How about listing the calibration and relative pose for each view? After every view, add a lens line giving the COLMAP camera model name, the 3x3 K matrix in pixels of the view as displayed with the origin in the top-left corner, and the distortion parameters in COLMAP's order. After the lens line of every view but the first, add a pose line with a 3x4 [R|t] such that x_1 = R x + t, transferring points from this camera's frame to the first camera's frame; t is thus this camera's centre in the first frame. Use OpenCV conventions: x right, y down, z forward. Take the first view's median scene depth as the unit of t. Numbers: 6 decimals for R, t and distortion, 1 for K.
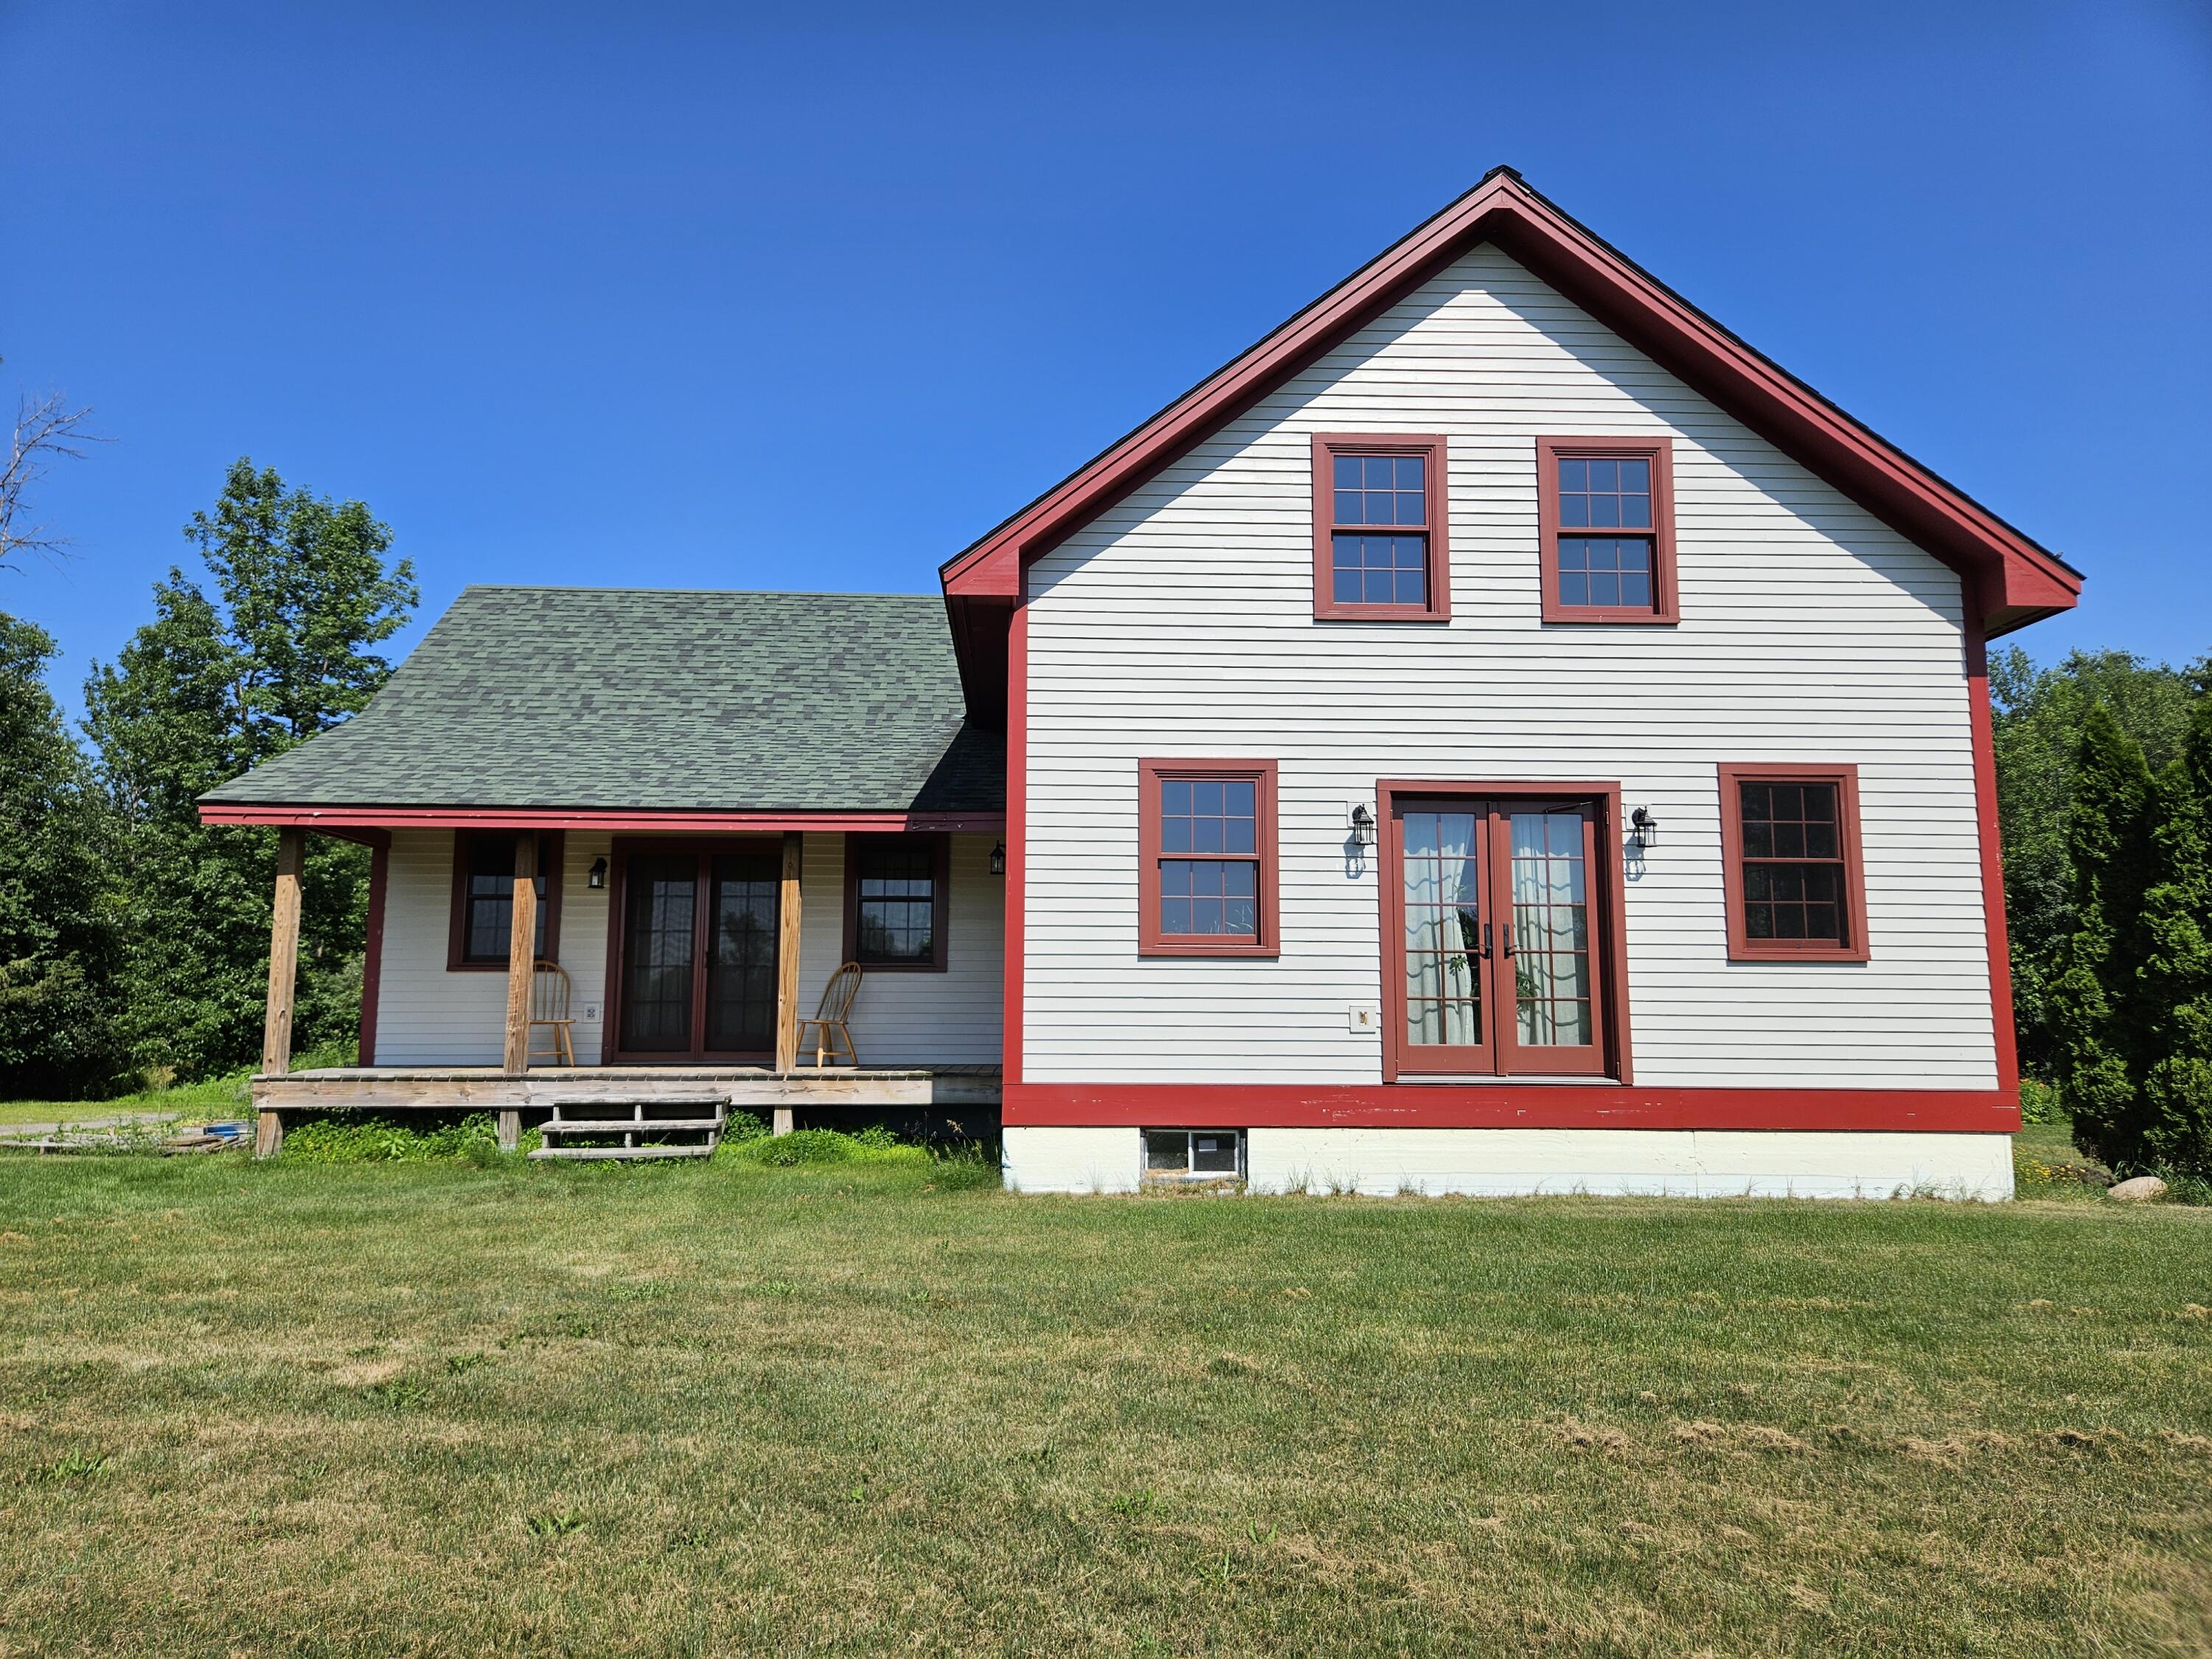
lens RADIAL K [[1482.9, 0, 1106.0], [0, 1482.9, 829.5], [0, 0, 1]] dist [0.052320, -0.002325]
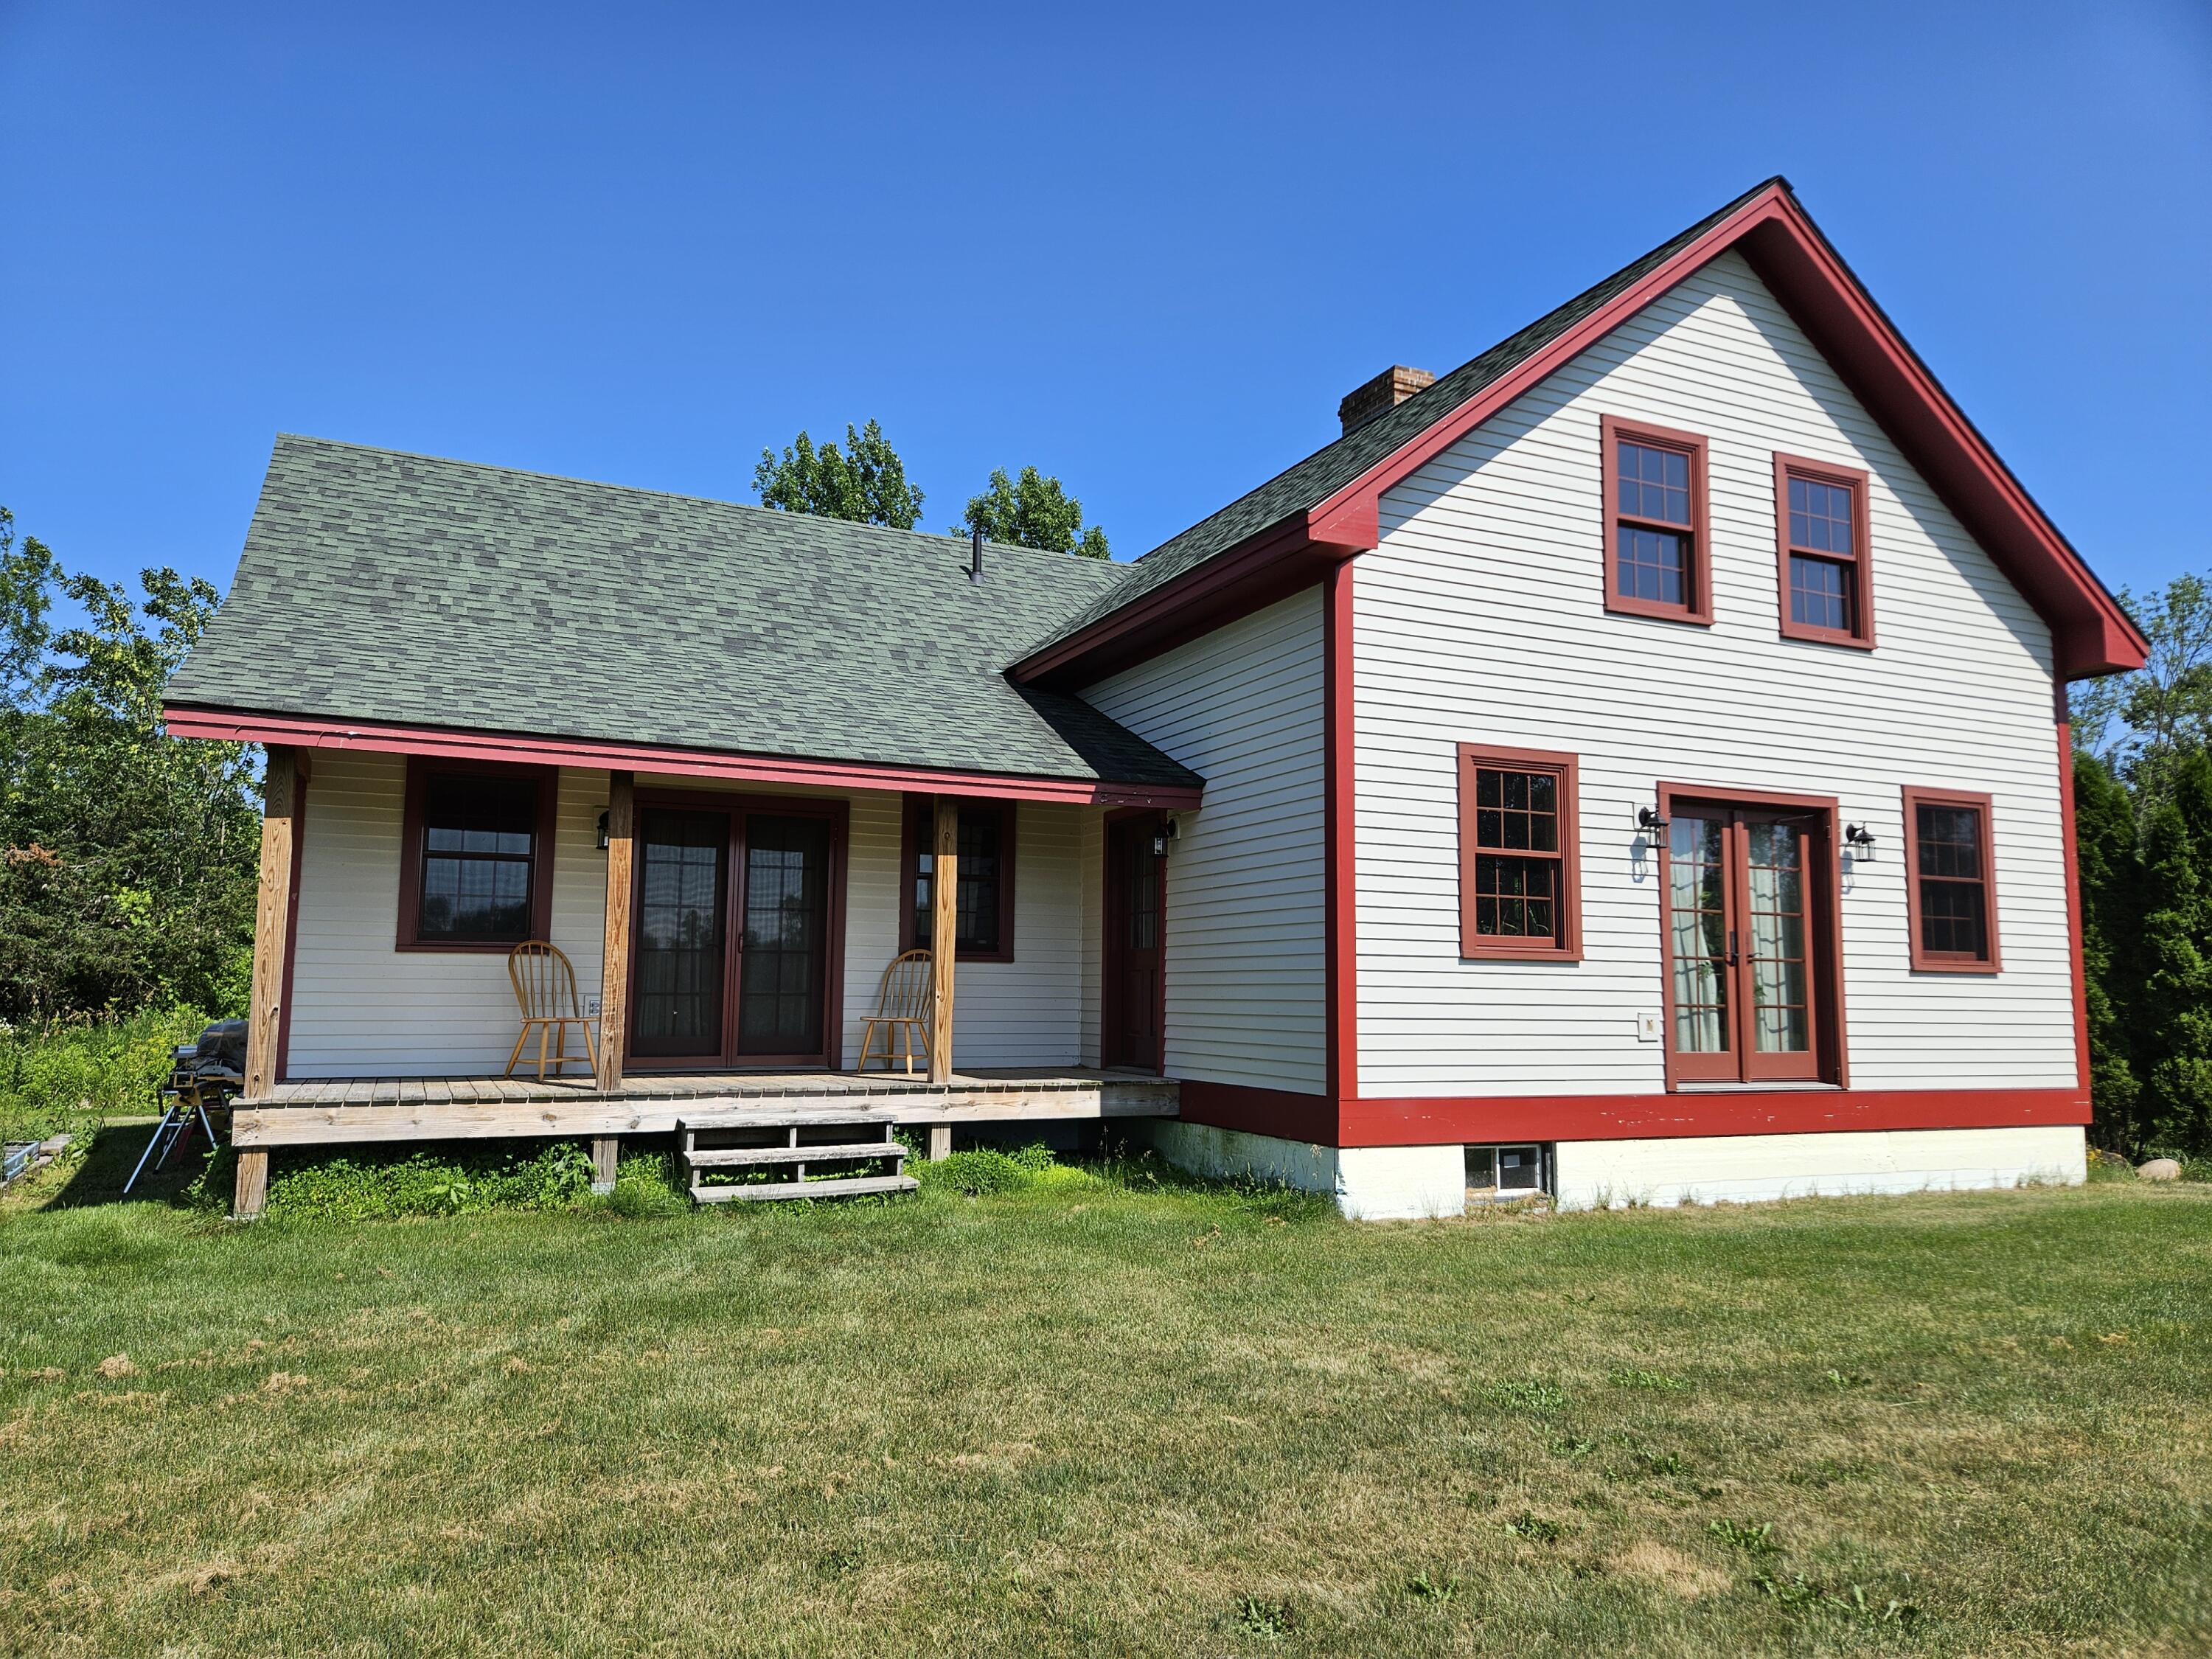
lens RADIAL K [[1469.1, 0, 1070.0], [0, 1469.1, 838.1], [0, 0, 1]] dist [0.050639, -0.000924]
pose [[0.923464, 0.046706, 0.380833, -0.537187], [-0.055854, 0.998354, 0.012998, 0.012300], [-0.379599, -0.033274, 0.924553, 0.243304]]
